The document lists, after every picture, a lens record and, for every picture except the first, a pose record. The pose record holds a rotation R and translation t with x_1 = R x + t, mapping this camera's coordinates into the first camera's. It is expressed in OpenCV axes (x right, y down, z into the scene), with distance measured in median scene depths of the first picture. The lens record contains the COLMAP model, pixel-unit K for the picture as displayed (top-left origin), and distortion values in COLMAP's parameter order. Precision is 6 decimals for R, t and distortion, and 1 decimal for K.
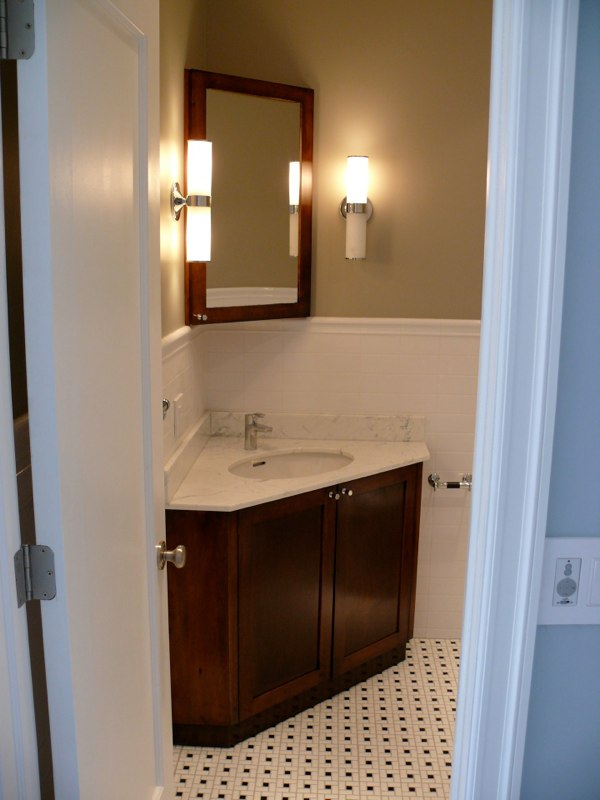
lens RADIAL K [[821.2, 0, 300.0], [0, 821.2, 400.0], [0, 0, 1]] dist [-0.209813, 0.238521]
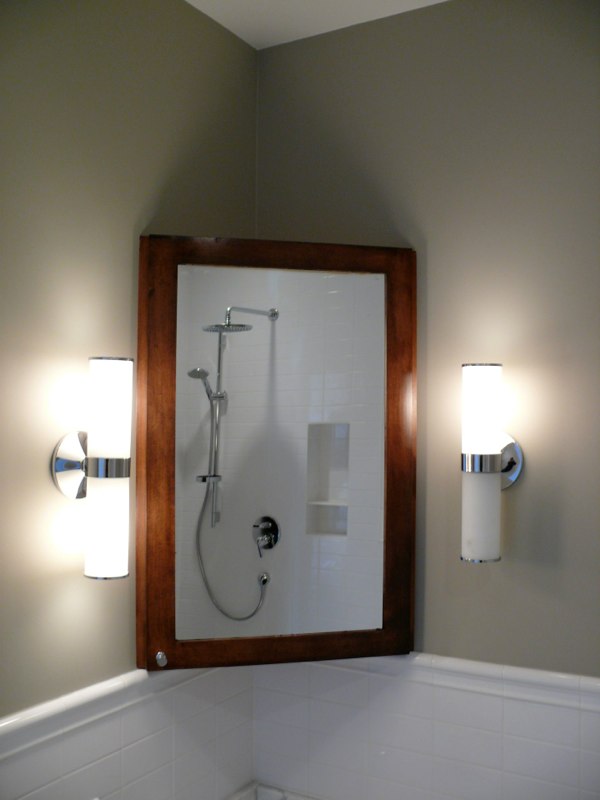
lens RADIAL K [[821.2, 0, 300.0], [0, 821.2, 400.0], [0, 0, 1]] dist [-0.209813, 0.238521]
pose [[0.879315, -0.016127, -0.475967, 0.231795], [-0.085799, 0.977709, -0.191635, -0.177731], [0.468448, 0.209345, 0.858331, 0.523841]]
